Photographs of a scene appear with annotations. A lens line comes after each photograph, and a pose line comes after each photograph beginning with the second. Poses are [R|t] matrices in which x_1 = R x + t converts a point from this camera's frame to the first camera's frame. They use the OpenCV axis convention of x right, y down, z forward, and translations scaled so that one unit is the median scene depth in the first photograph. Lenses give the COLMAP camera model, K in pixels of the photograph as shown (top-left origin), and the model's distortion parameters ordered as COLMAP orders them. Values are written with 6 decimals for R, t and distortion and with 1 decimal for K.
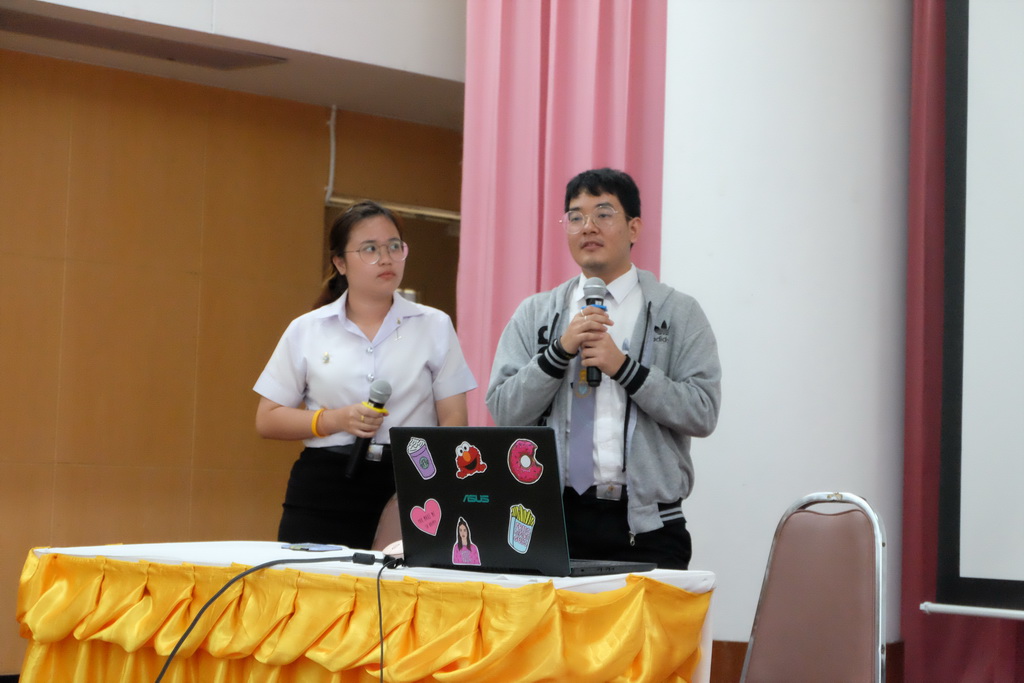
lens RADIAL K [[2151.5, 0, 512.0], [0, 2151.5, 341.5], [0, 0, 1]] dist [0.152241, -0.327202]
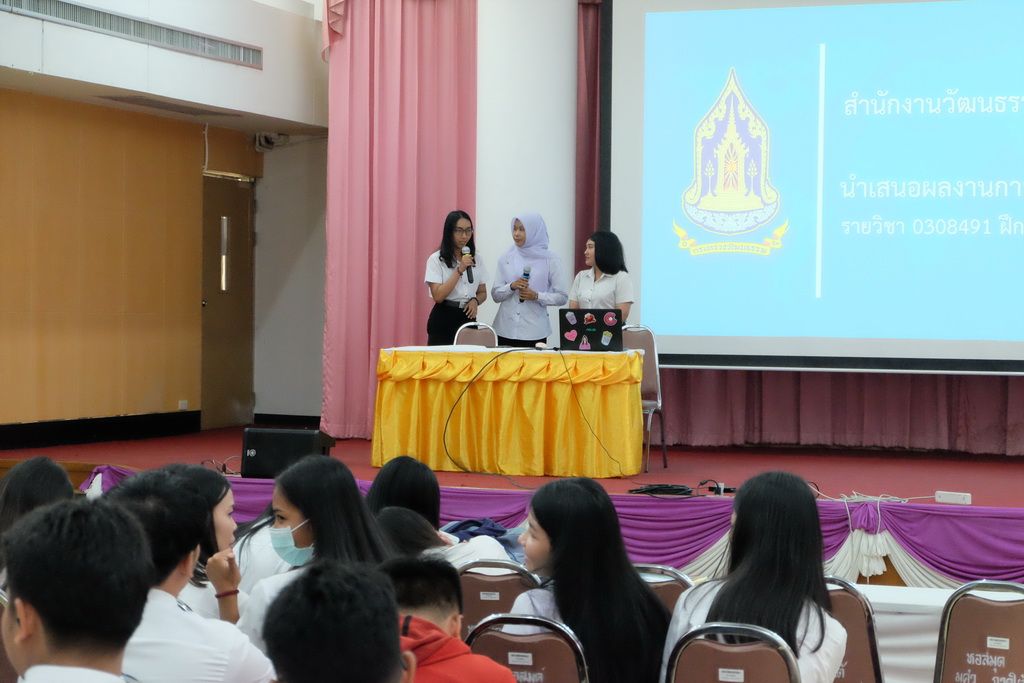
lens RADIAL K [[2151.5, 0, 512.0], [0, 2151.5, 341.5], [0, 0, 1]] dist [0.152241, -0.327202]
pose [[0.888965, -0.024449, 0.457323, -1.648479], [-0.016750, 0.996170, 0.085816, -0.194347], [-0.457669, -0.083947, 0.885151, -1.917865]]
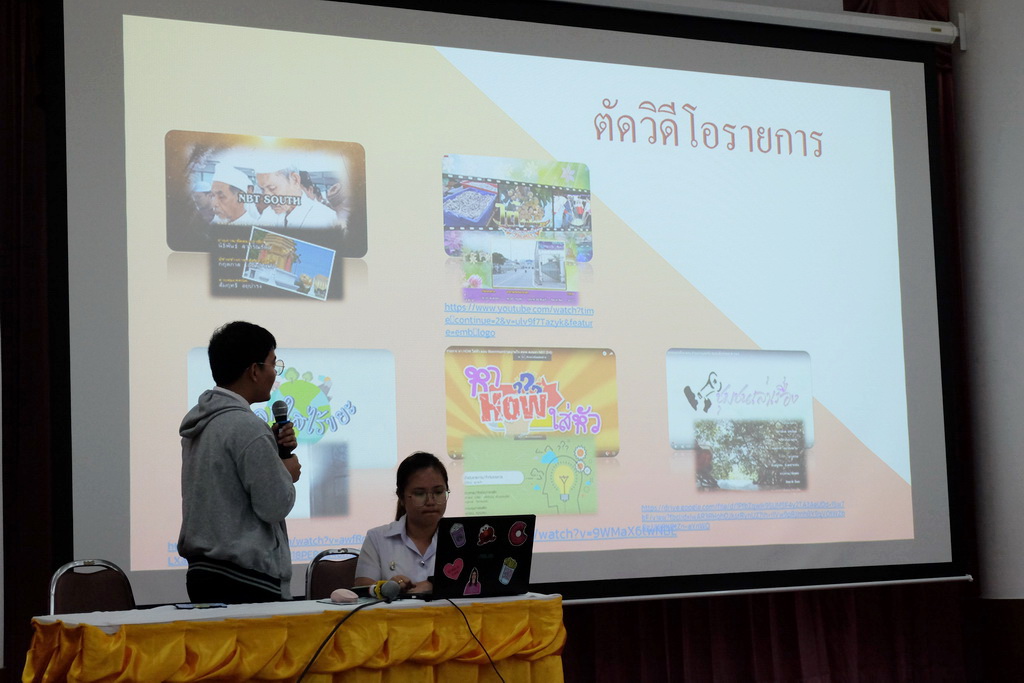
lens RADIAL K [[2088.9, 0, 512.0], [0, 2088.9, 341.5], [0, 0, 1]] dist [0.069978, 0.088312]
pose [[0.201219, 0.049931, 0.978273, -1.674702], [-0.029591, 0.998554, -0.044880, -0.026904], [-0.979099, -0.019917, 0.202405, 0.616563]]
